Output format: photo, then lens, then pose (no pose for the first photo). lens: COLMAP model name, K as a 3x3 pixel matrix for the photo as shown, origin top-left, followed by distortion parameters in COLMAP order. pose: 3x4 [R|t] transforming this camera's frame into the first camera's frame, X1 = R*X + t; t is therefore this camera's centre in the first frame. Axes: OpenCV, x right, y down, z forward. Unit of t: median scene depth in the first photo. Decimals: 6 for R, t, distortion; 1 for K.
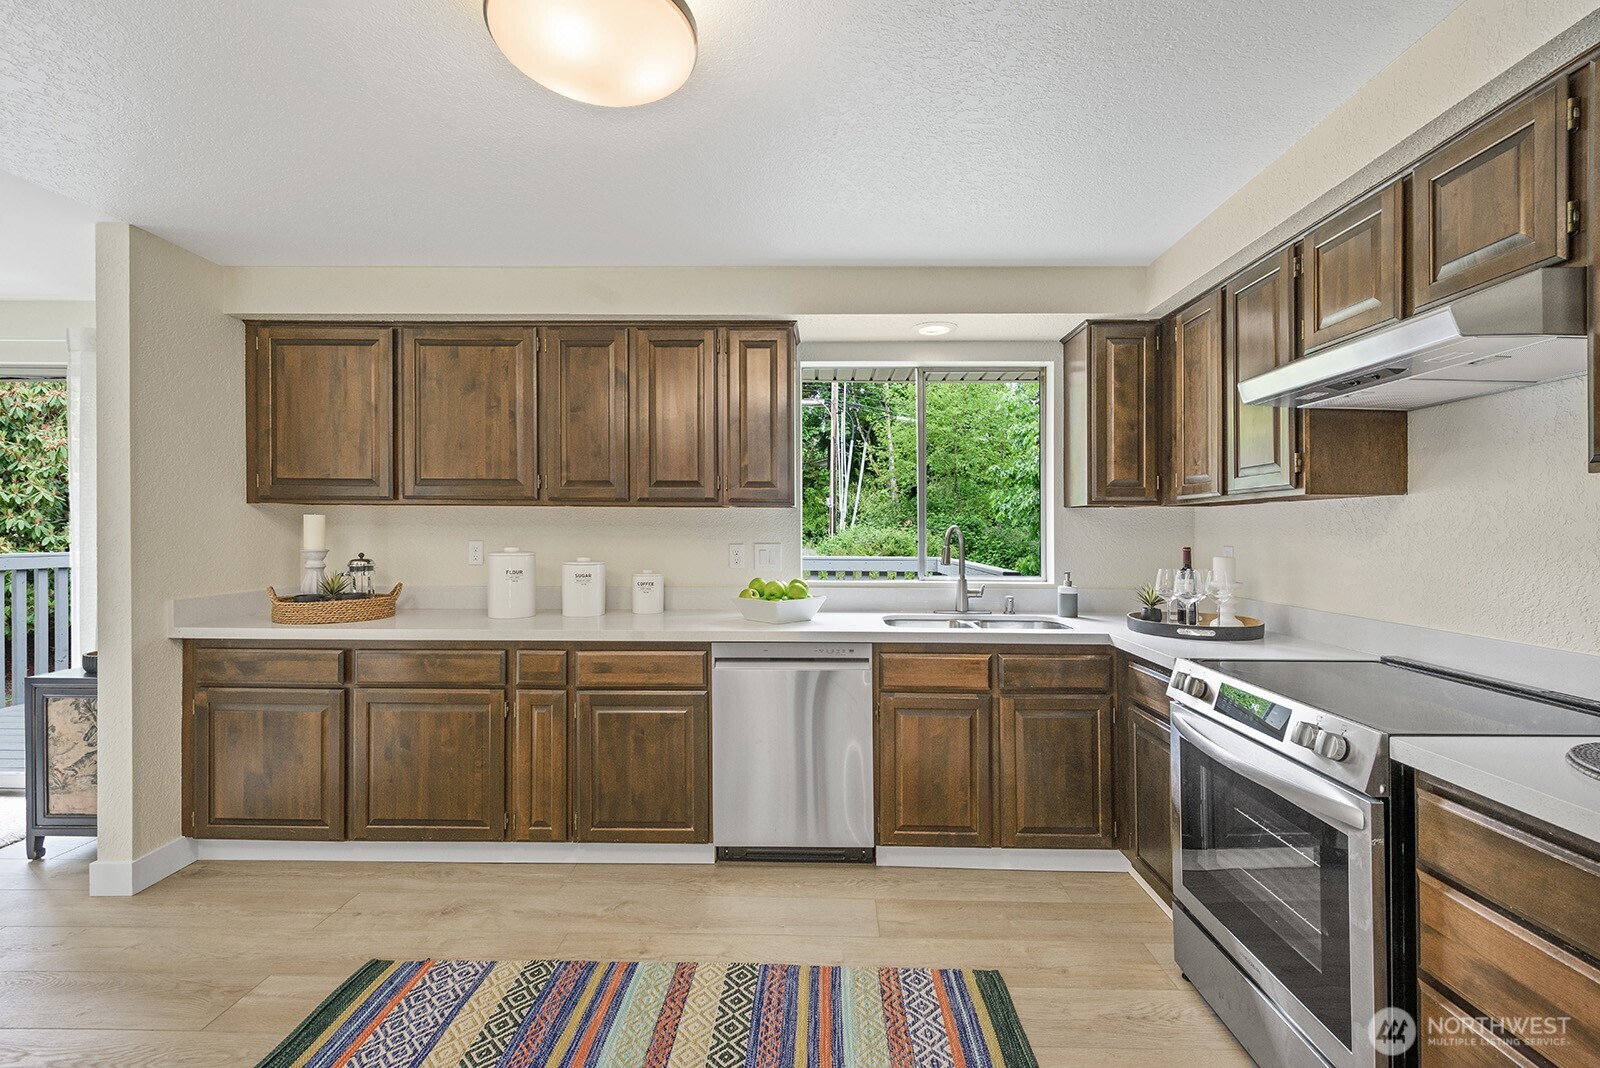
lens RADIAL K [[695.9, 0, 805.7], [0, 695.9, 536.5], [0, 0, 1]] dist [0.001611, 0.000095]
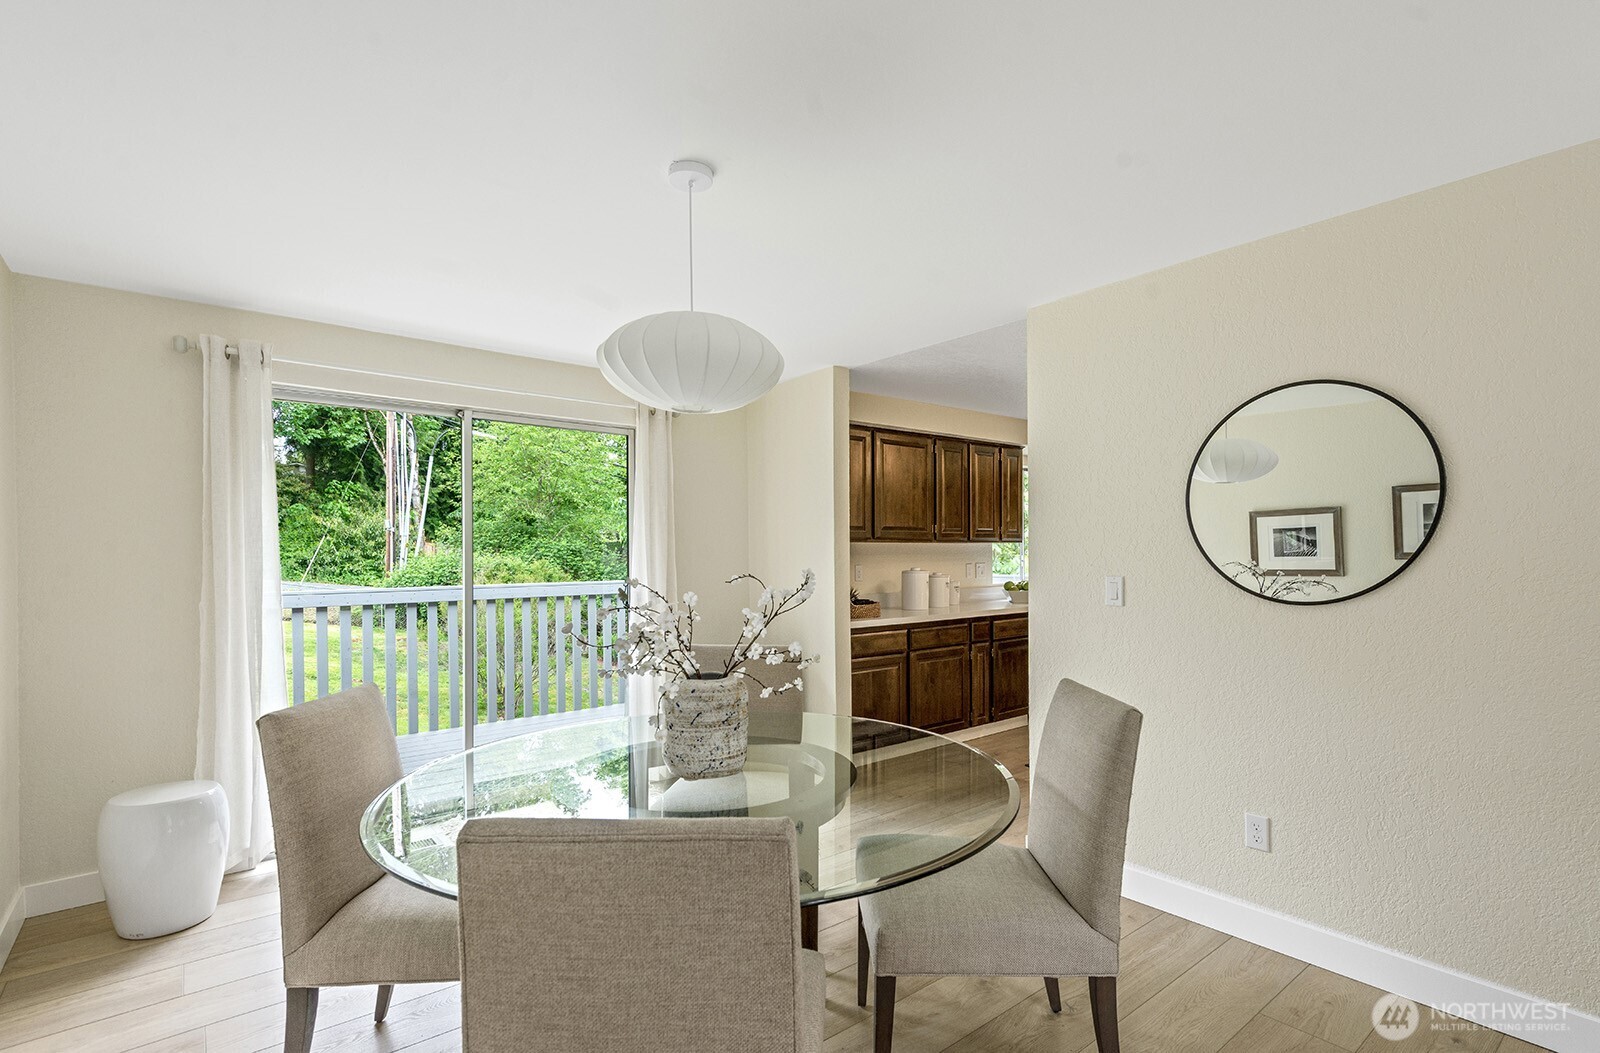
lens RADIAL K [[781.9, 0, 803.2], [0, 781.9, 558.4], [0, 0, 1]] dist [0.000483, 0.000022]
pose [[0.758735, -0.005309, 0.651378, -2.054998], [0.010522, 0.999936, -0.004105, -0.002991], [-0.651315, 0.009969, 0.758742, -0.270525]]
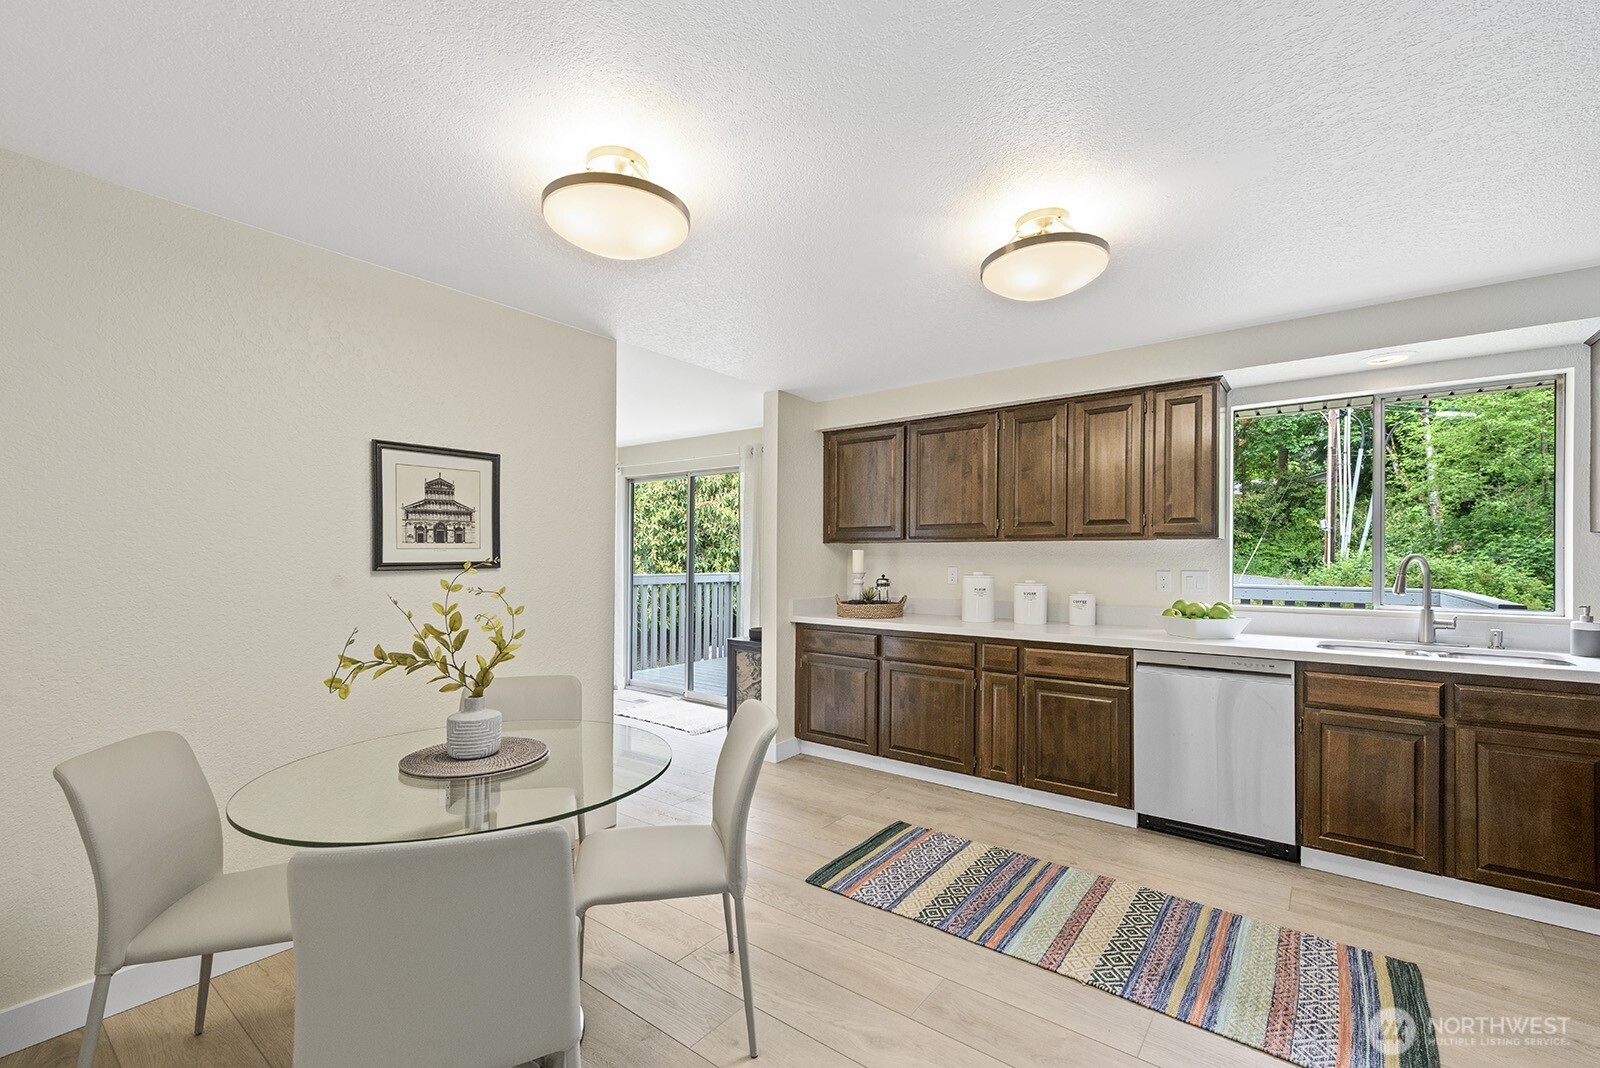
lens RADIAL K [[666.7, 0, 801.1], [0, 666.7, 573.2], [0, 0, 1]] dist [0.020539, -0.000472]
pose [[0.803839, 0.011284, -0.594740, 0.096953], [-0.003383, 0.999891, 0.014397, 0.000282], [0.594838, -0.009561, 0.803789, -0.316038]]
